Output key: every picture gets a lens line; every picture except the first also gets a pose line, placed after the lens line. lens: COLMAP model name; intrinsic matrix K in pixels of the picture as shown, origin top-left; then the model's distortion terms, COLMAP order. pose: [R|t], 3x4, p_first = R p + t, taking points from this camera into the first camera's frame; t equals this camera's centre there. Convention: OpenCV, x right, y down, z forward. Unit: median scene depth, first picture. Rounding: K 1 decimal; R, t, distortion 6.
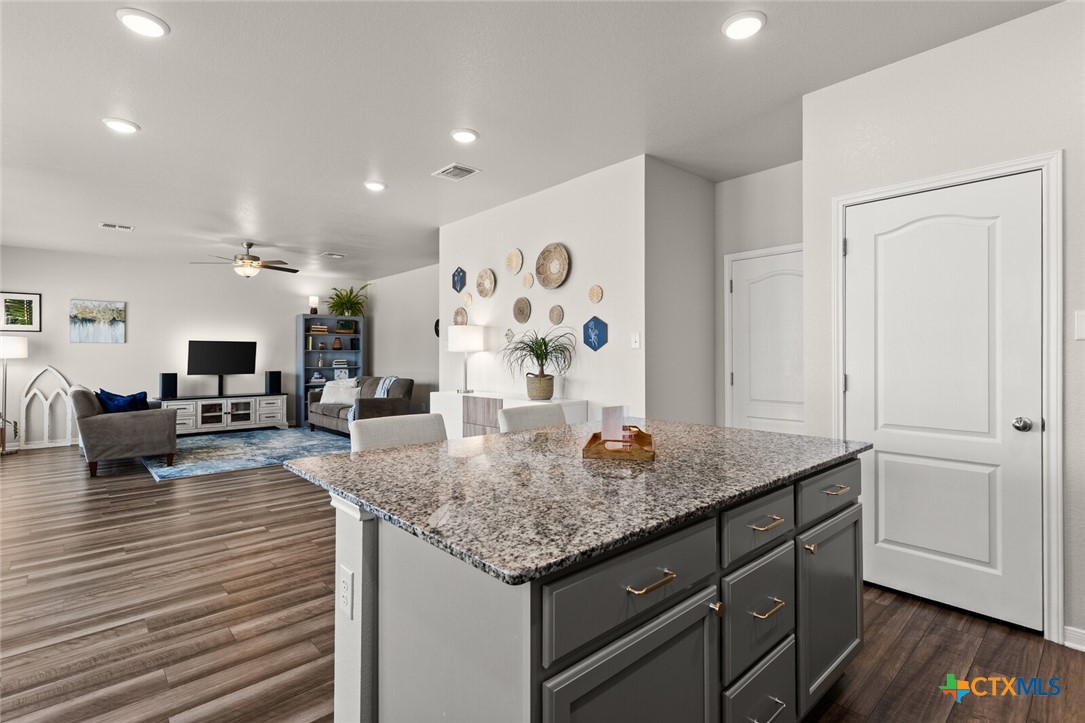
lens RADIAL K [[512.6, 0, 536.9], [0, 512.6, 355.5], [0, 0, 1]] dist [-0.002554, -0.001551]
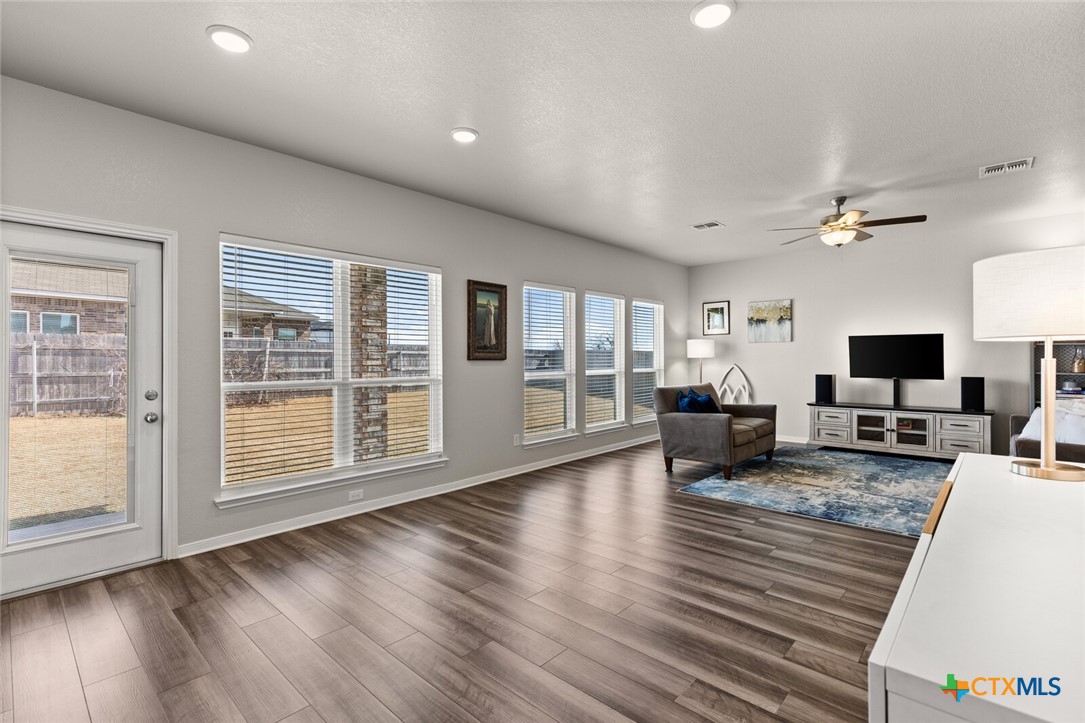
lens RADIAL K [[498.8, 0, 543.5], [0, 498.8, 356.8], [0, 0, 1]] dist [0.004092, 0.000766]
pose [[0.082894, -0.000423, -0.996558, 0.095379], [0.008893, 0.999960, 0.000315, -0.000483], [0.996519, -0.008888, 0.082895, 0.482418]]
